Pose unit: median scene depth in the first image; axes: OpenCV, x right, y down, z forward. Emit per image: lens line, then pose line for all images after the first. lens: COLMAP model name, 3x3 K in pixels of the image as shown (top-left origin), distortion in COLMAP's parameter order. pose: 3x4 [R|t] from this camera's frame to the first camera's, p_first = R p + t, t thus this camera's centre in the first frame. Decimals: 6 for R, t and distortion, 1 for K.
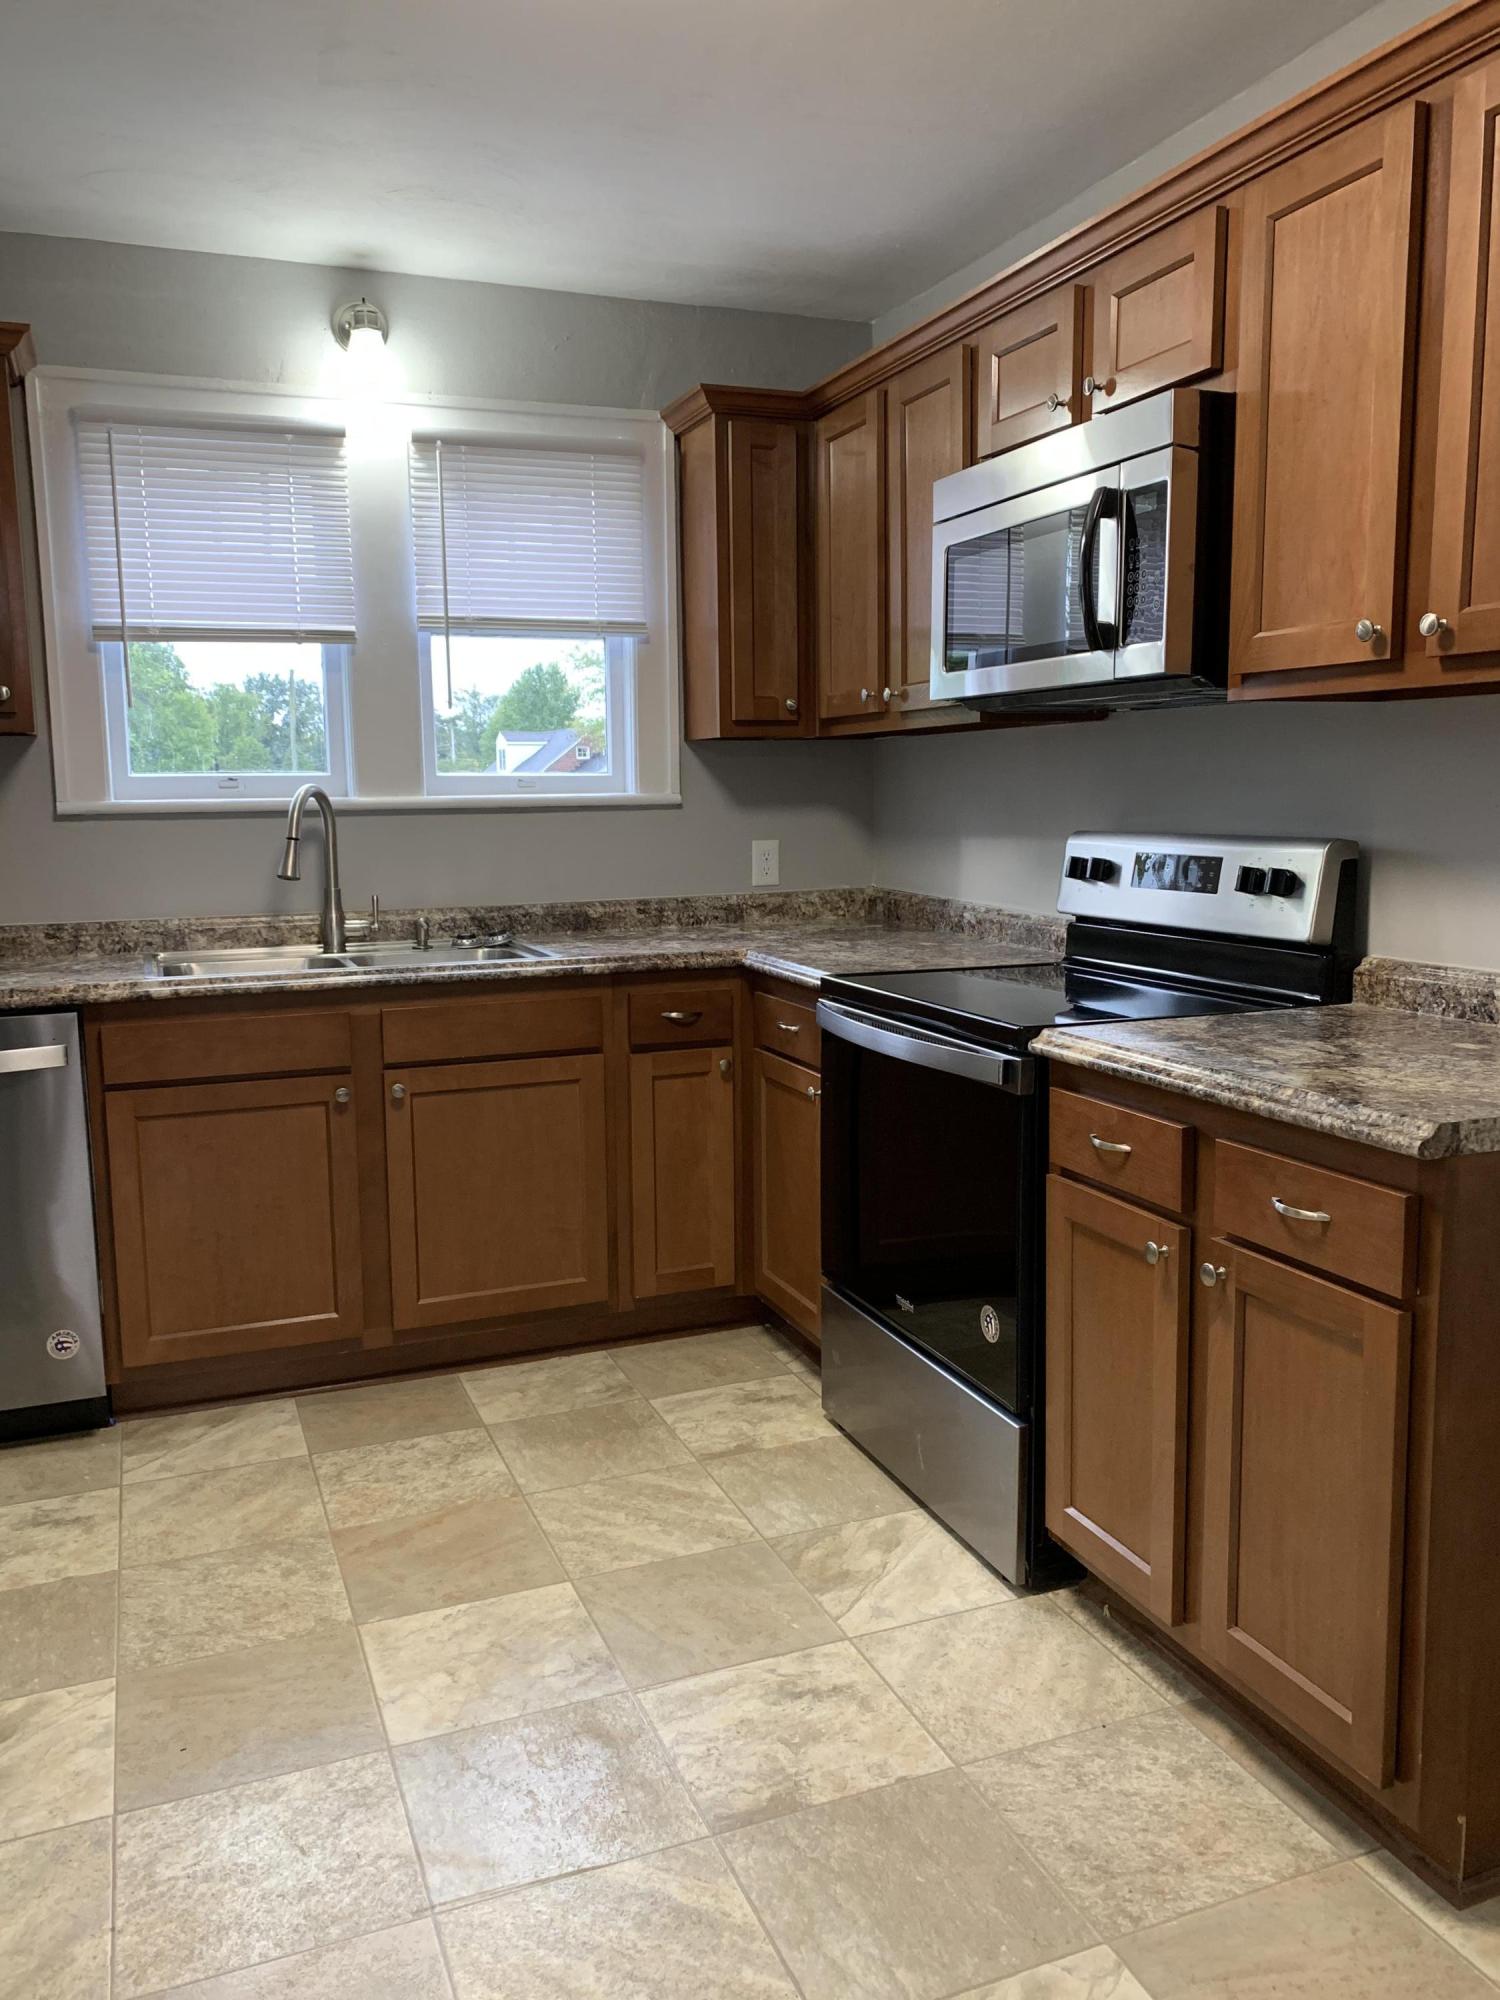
lens RADIAL K [[1530.5, 0, 748.0], [0, 1530.5, 1002.4], [0, 0, 1]] dist [0.016526, -0.015821]
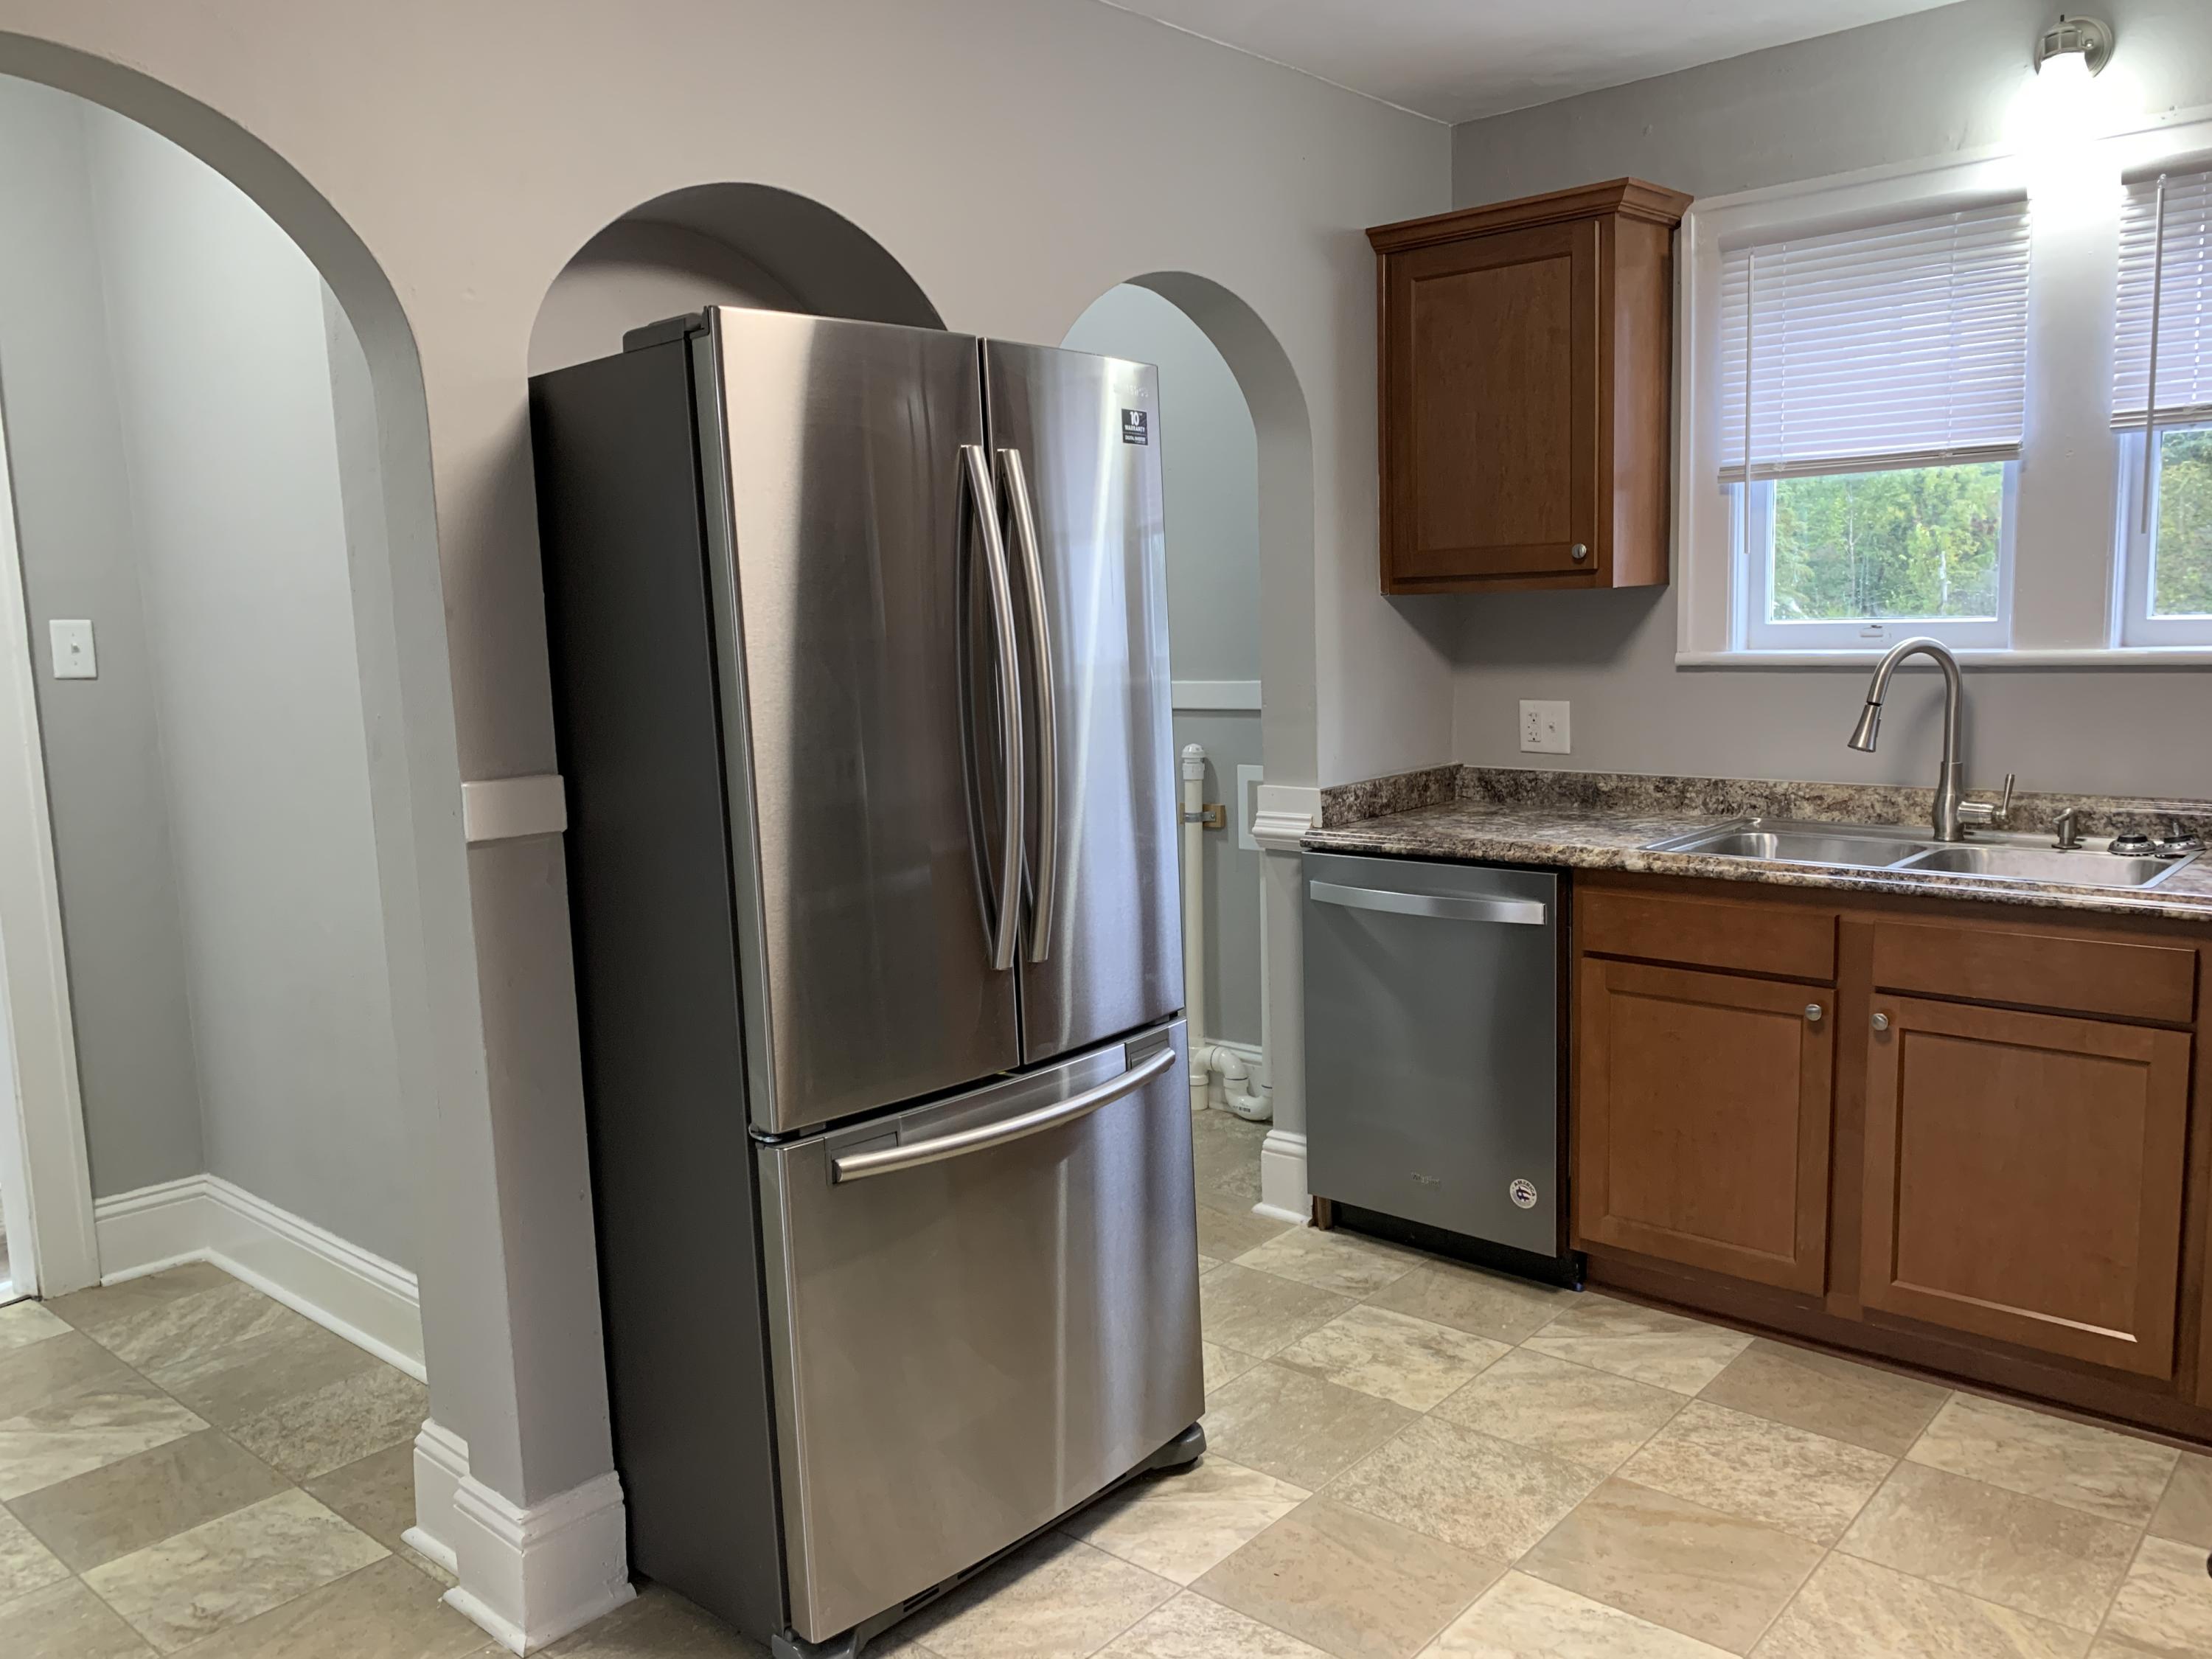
lens RADIAL K [[1692.8, 0, 1115.2], [0, 1692.8, 832.1], [0, 0, 1]] dist [0.016526, -0.015821]
pose [[0.460250, 0.118268, -0.879876, 0.369538], [-0.099483, 0.991715, 0.081263, -0.075417], [0.882198, 0.050132, 0.468203, 0.207011]]
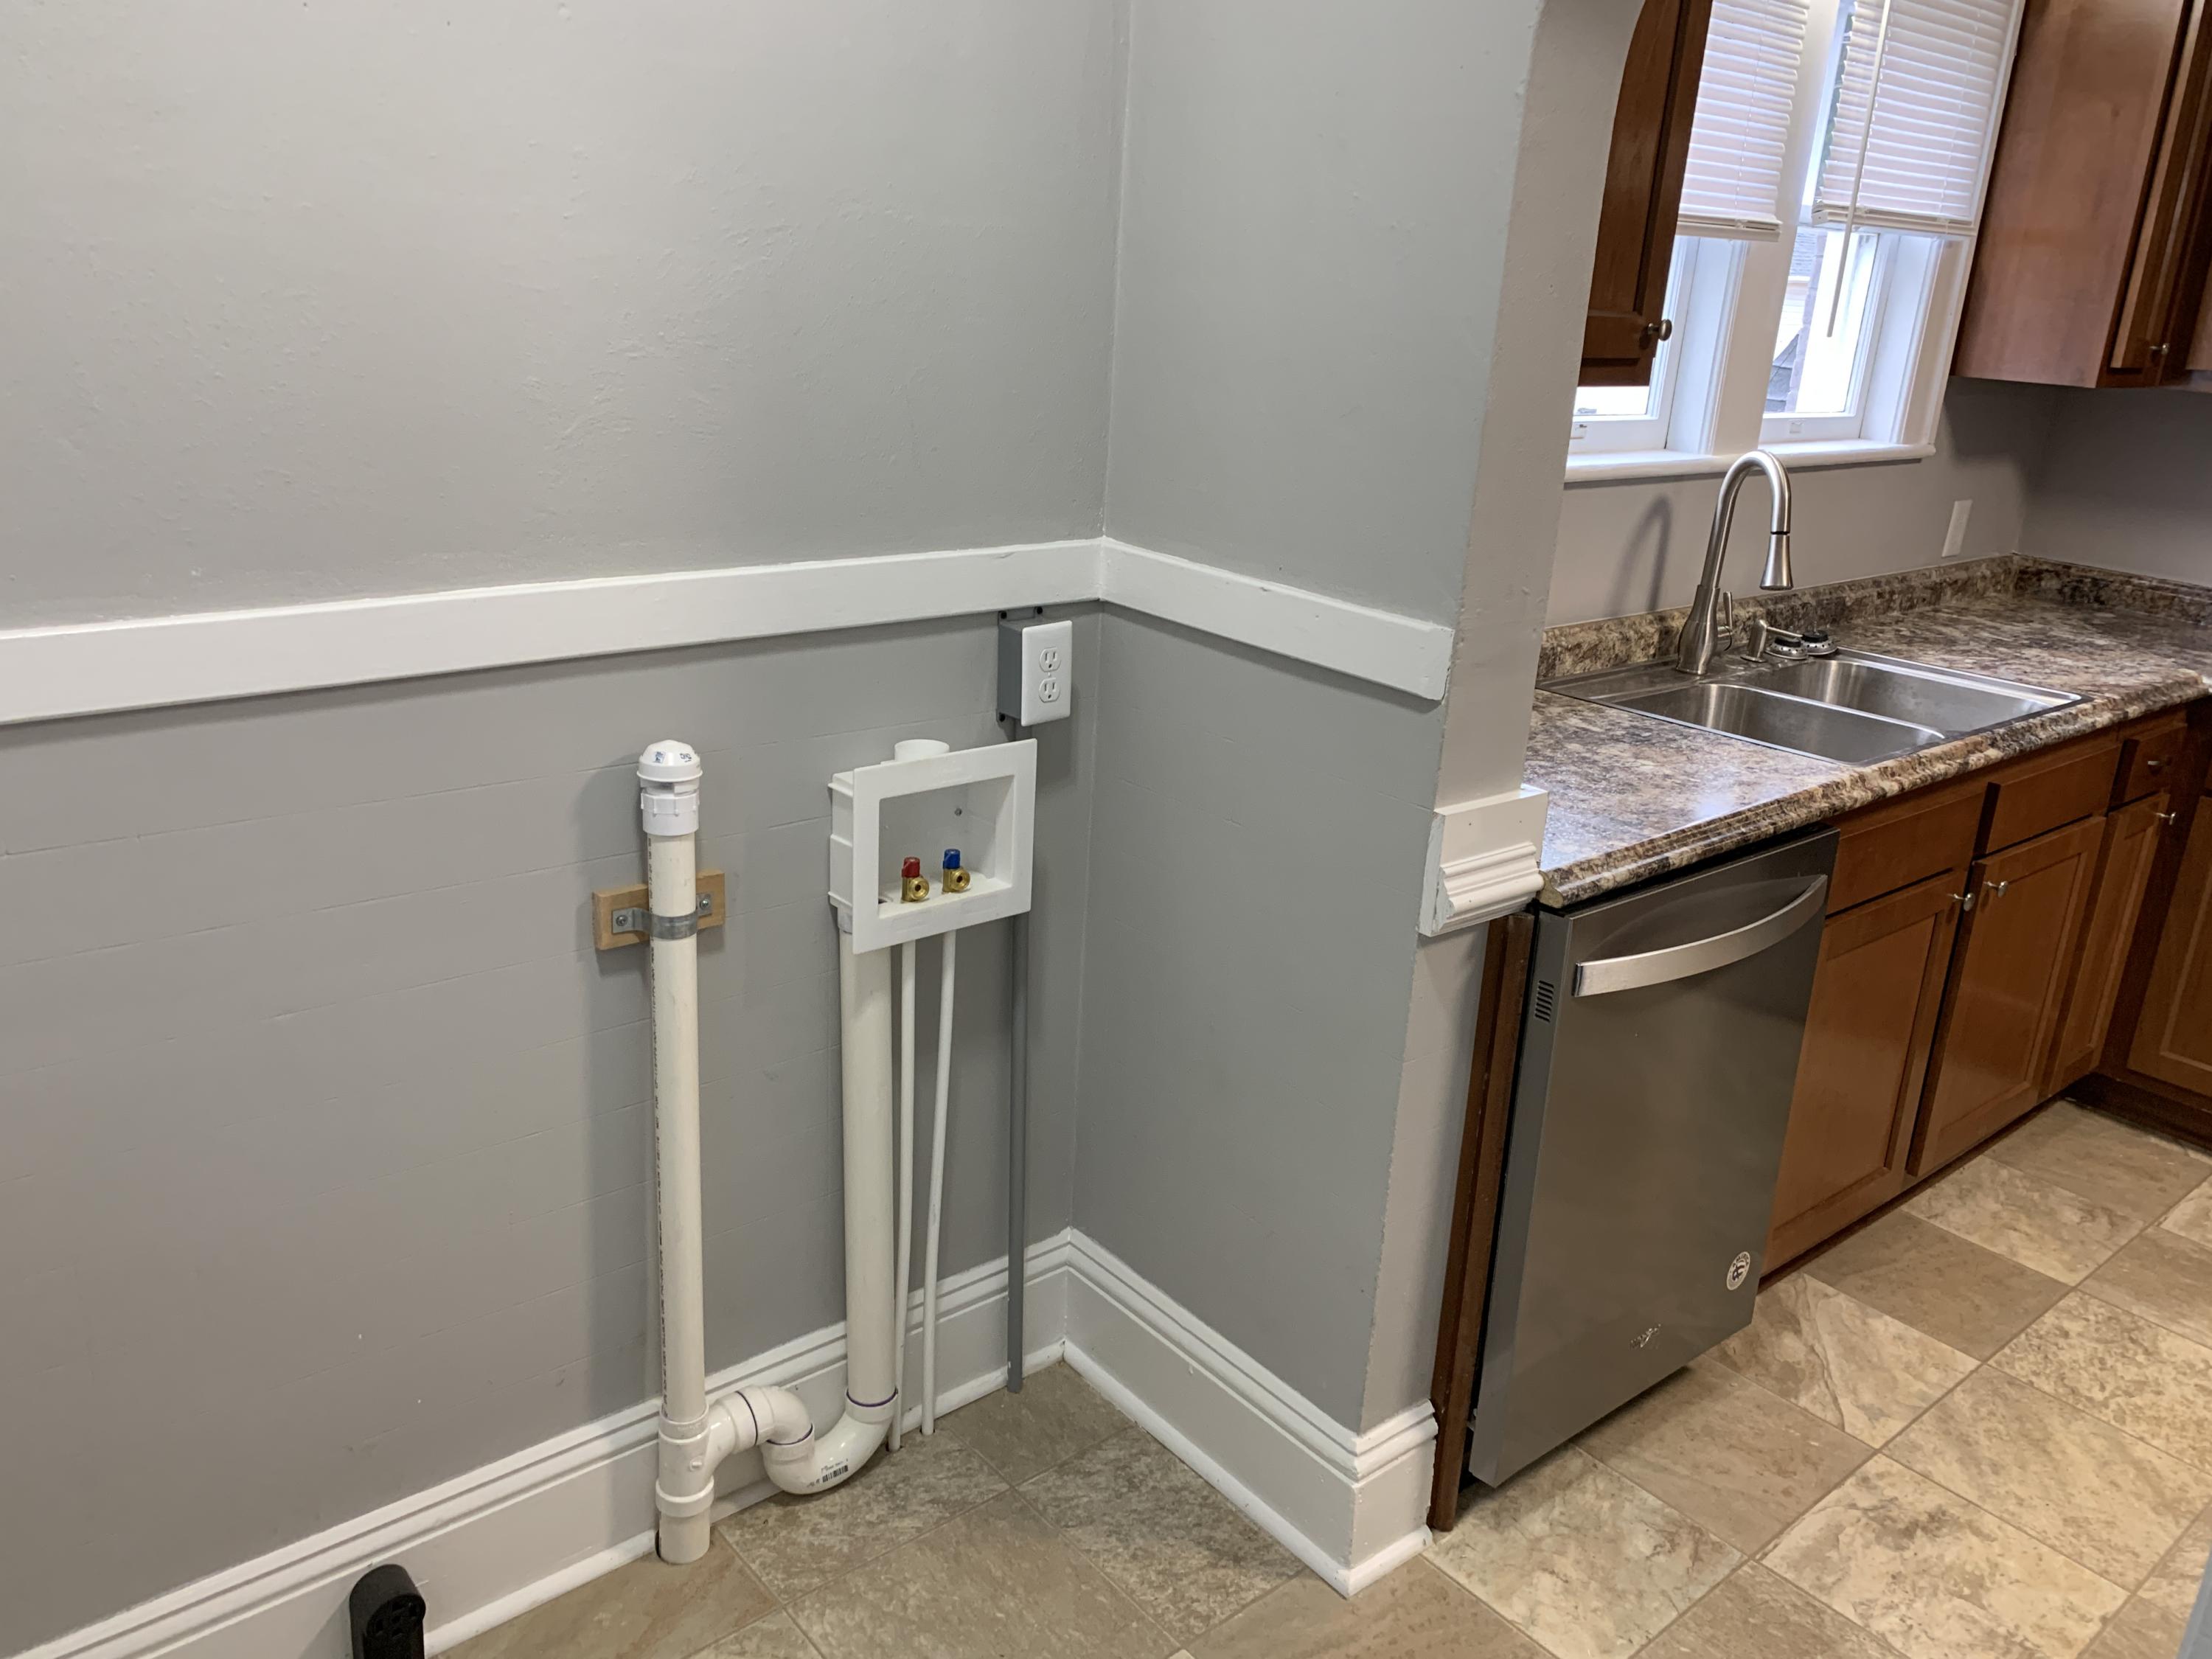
lens RADIAL K [[1692.8, 0, 1103.6], [0, 1692.8, 815.2], [0, 0, 1]] dist [0.016526, -0.015821]
pose [[0.944368, -0.038287, 0.326656, -0.926785], [-0.021778, 0.983741, 0.178266, -0.119391], [-0.328170, -0.175463, 0.928180, 0.365573]]
